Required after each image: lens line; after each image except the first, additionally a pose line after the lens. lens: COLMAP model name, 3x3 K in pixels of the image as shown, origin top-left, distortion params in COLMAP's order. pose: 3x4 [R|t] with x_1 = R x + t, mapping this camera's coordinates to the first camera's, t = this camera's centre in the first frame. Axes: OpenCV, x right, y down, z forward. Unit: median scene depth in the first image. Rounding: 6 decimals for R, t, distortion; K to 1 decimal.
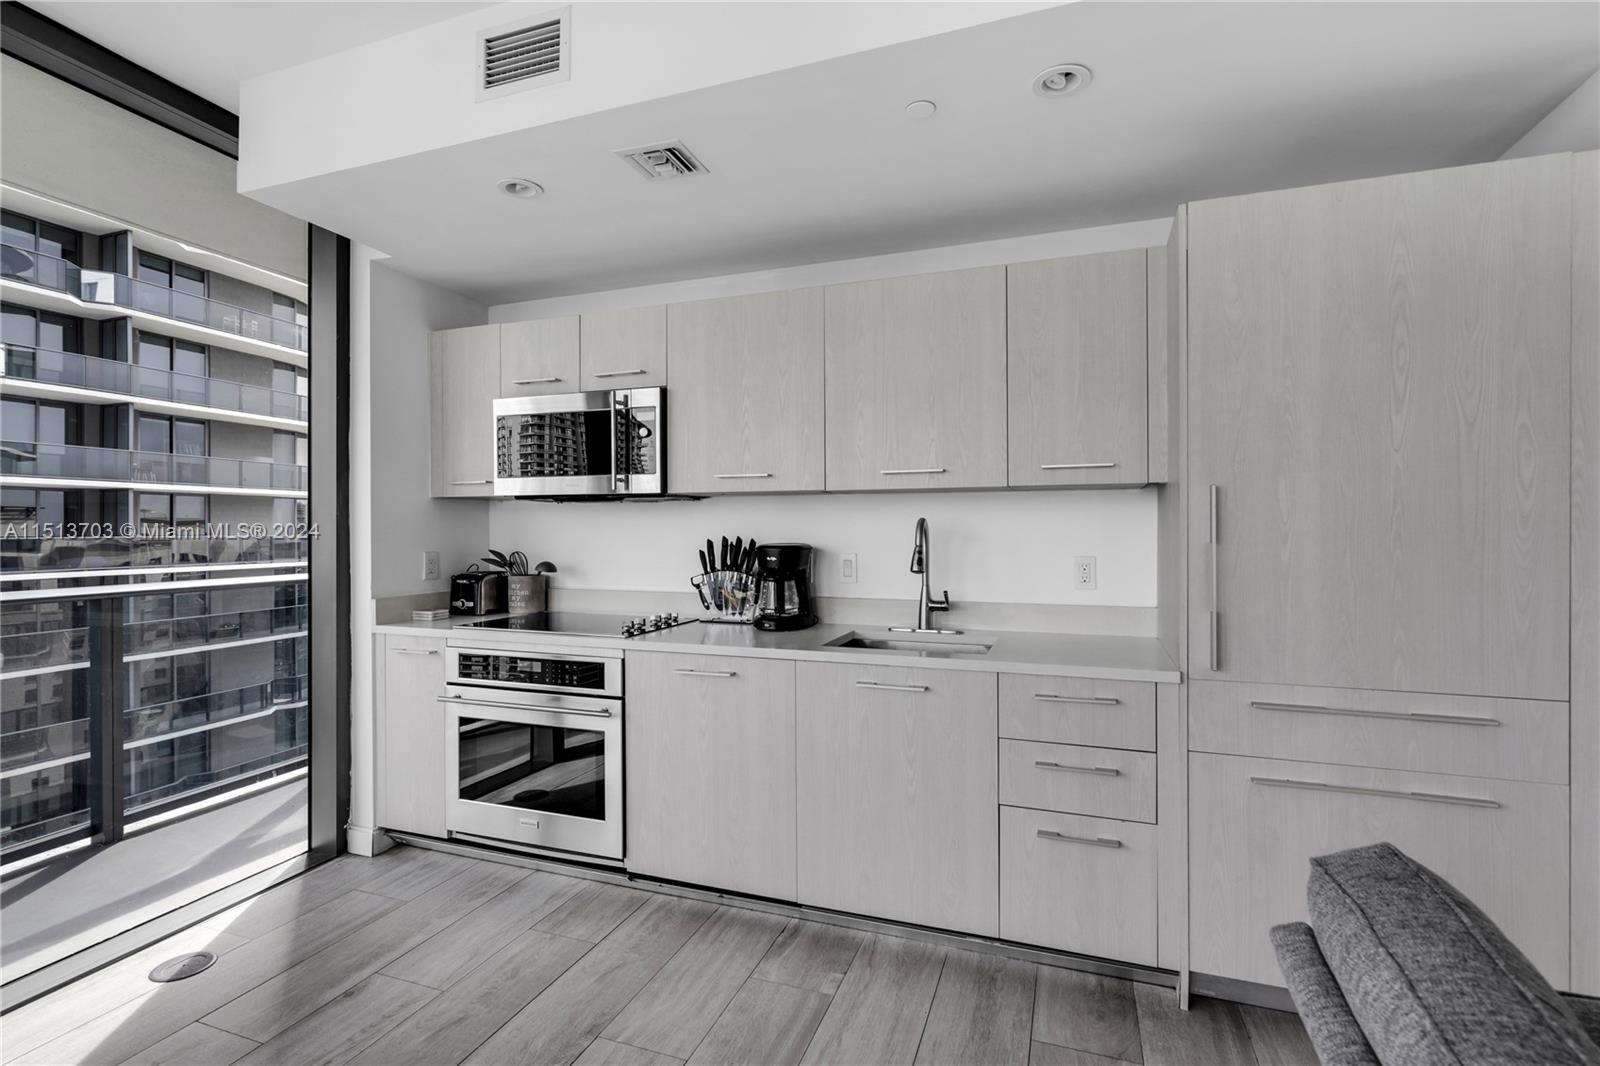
lens RADIAL K [[751.6, 0, 800.0], [0, 751.6, 533.0], [0, 0, 1]] dist [0.000999, 0.000268]
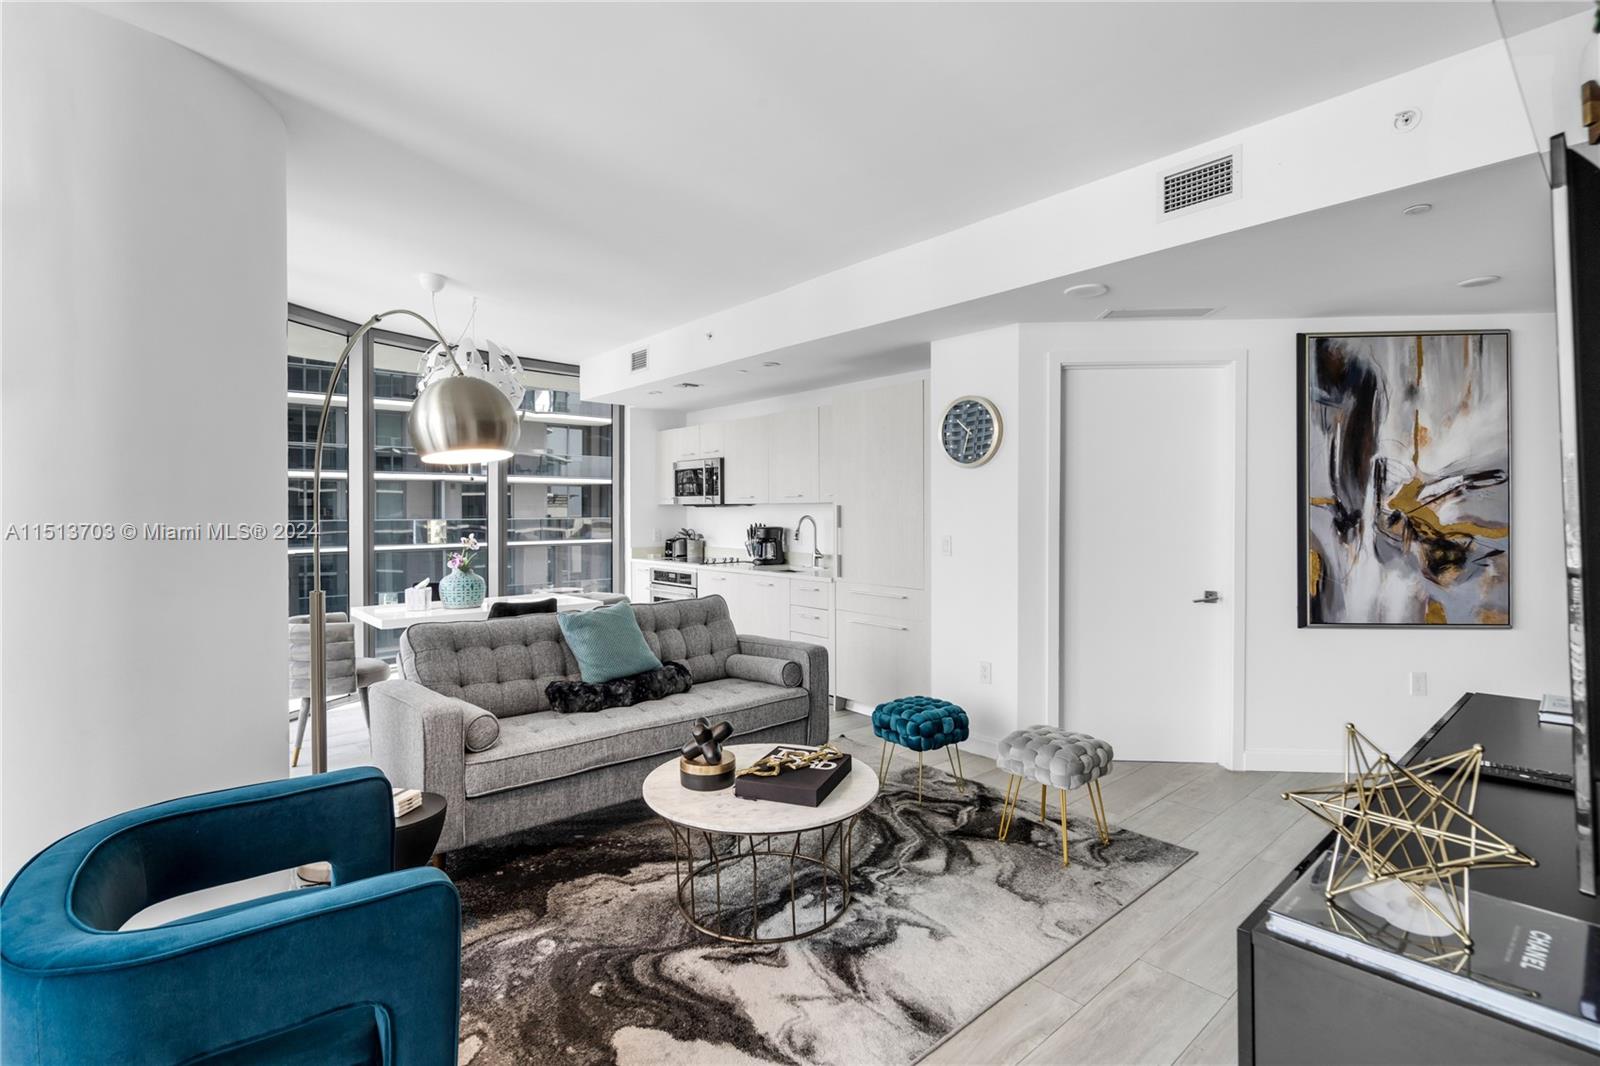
lens RADIAL K [[748.2, 0, 790.7], [0, 748.2, 522.3], [0, 0, 1]] dist [-0.000922, 0.000259]
pose [[0.871718, 0.007356, -0.489953, 1.078353], [-0.002581, 0.999942, 0.010421, -0.020282], [0.490001, -0.007820, 0.871687, -0.860819]]
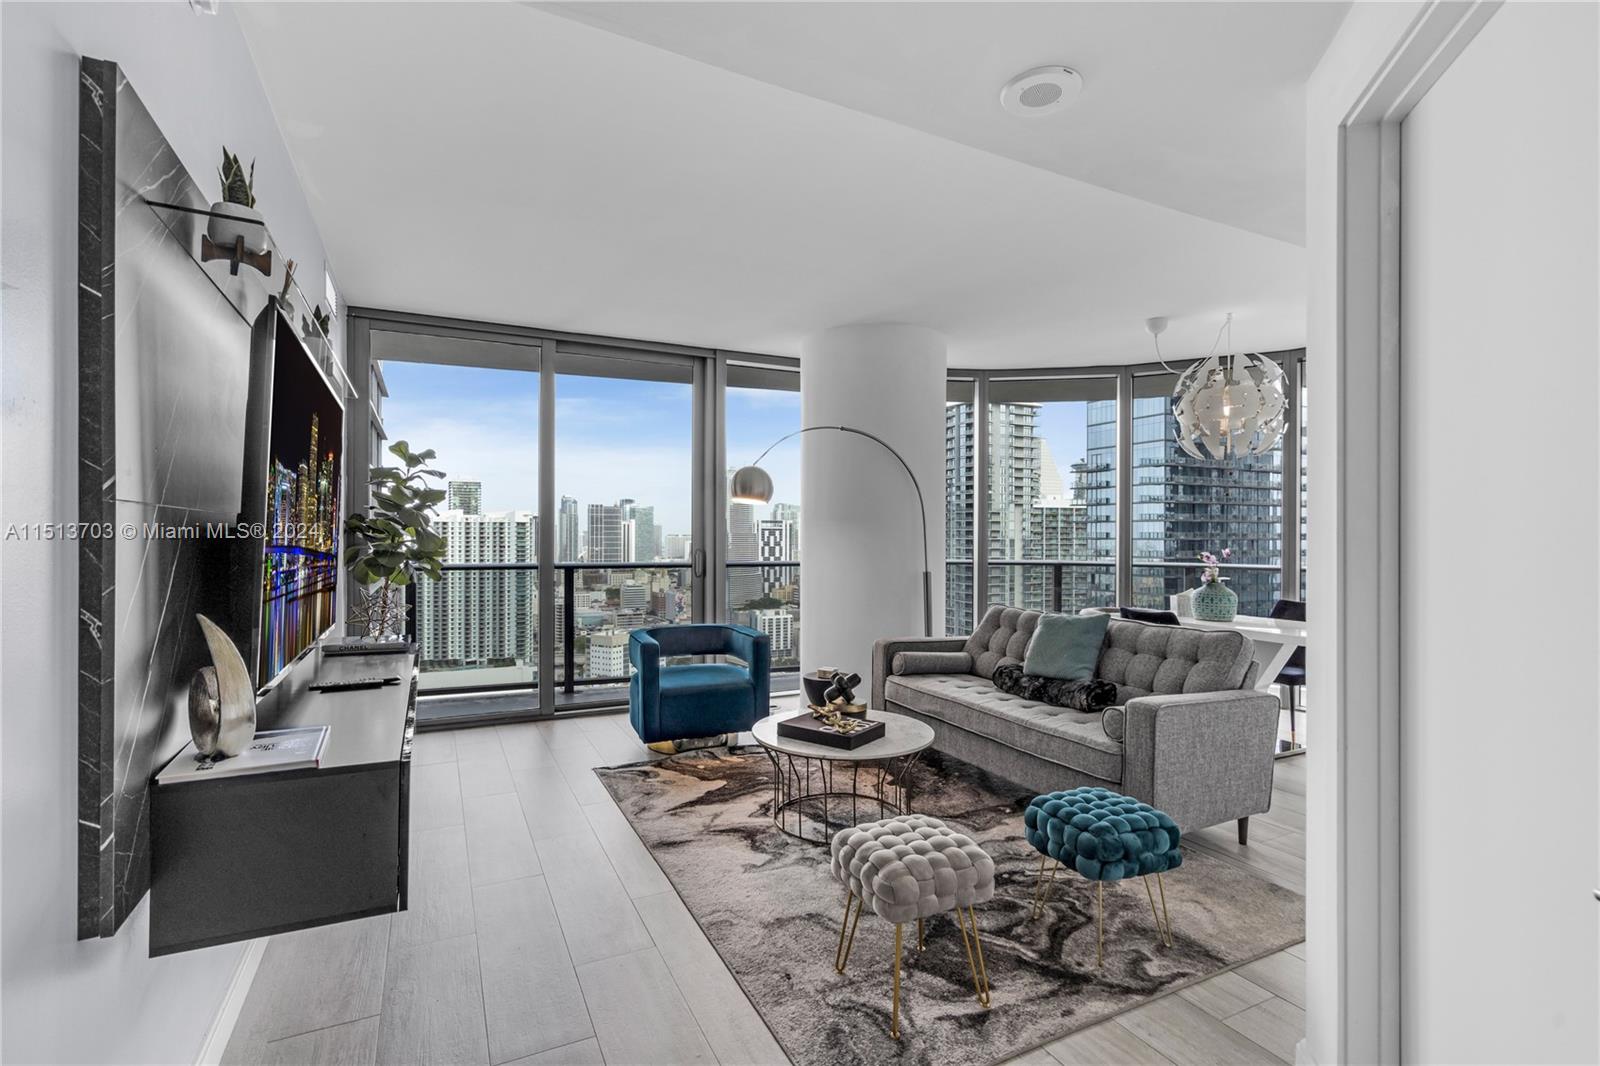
lens RADIAL K [[728.3, 0, 800.0], [0, 728.3, 533.0], [0, 0, 1]] dist [-0.000560, 0.000114]
pose [[-0.688702, -0.000066, -0.725045, 1.465302], [-0.001124, 0.999999, 0.000977, -0.010408], [0.725044, 0.001488, -0.688701, 0.584218]]
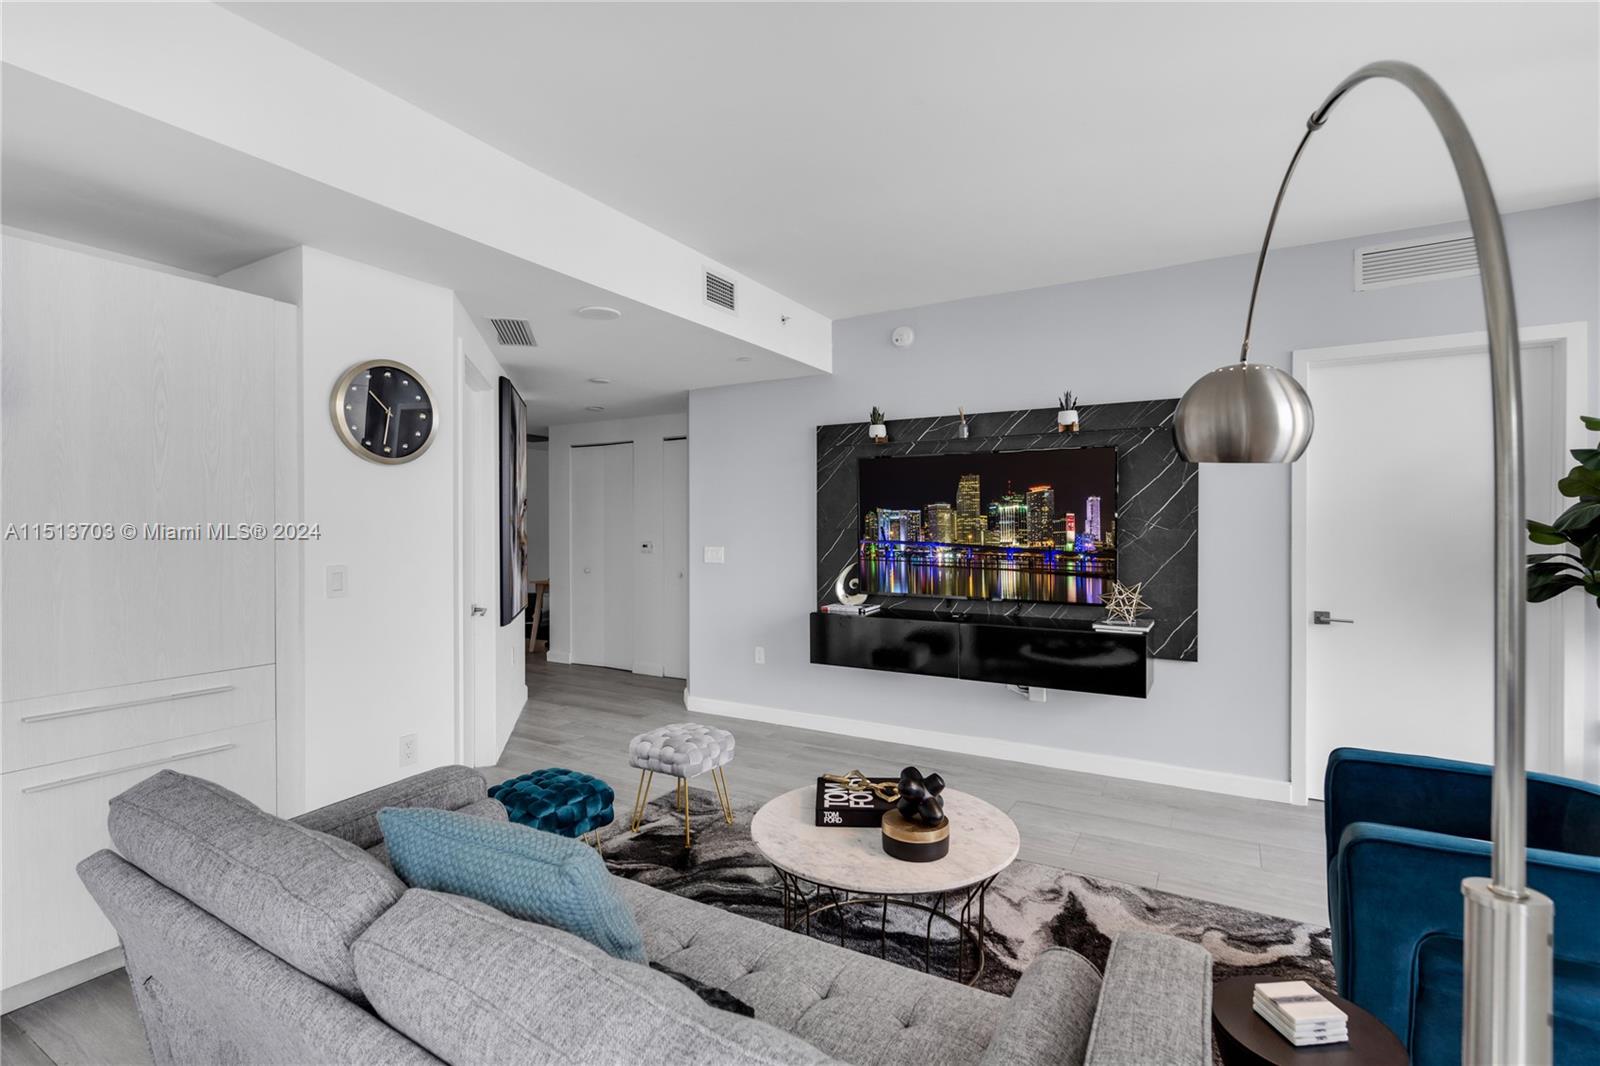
lens RADIAL K [[748.2, 0, 790.7], [0, 748.2, 522.3], [0, 0, 1]] dist [-0.000922, 0.000259]
pose [[0.185731, -0.000247, 0.982601, -0.157437], [0.008896, 0.999959, -0.001430, -0.027778], [-0.982560, 0.009006, 0.185726, -0.178564]]
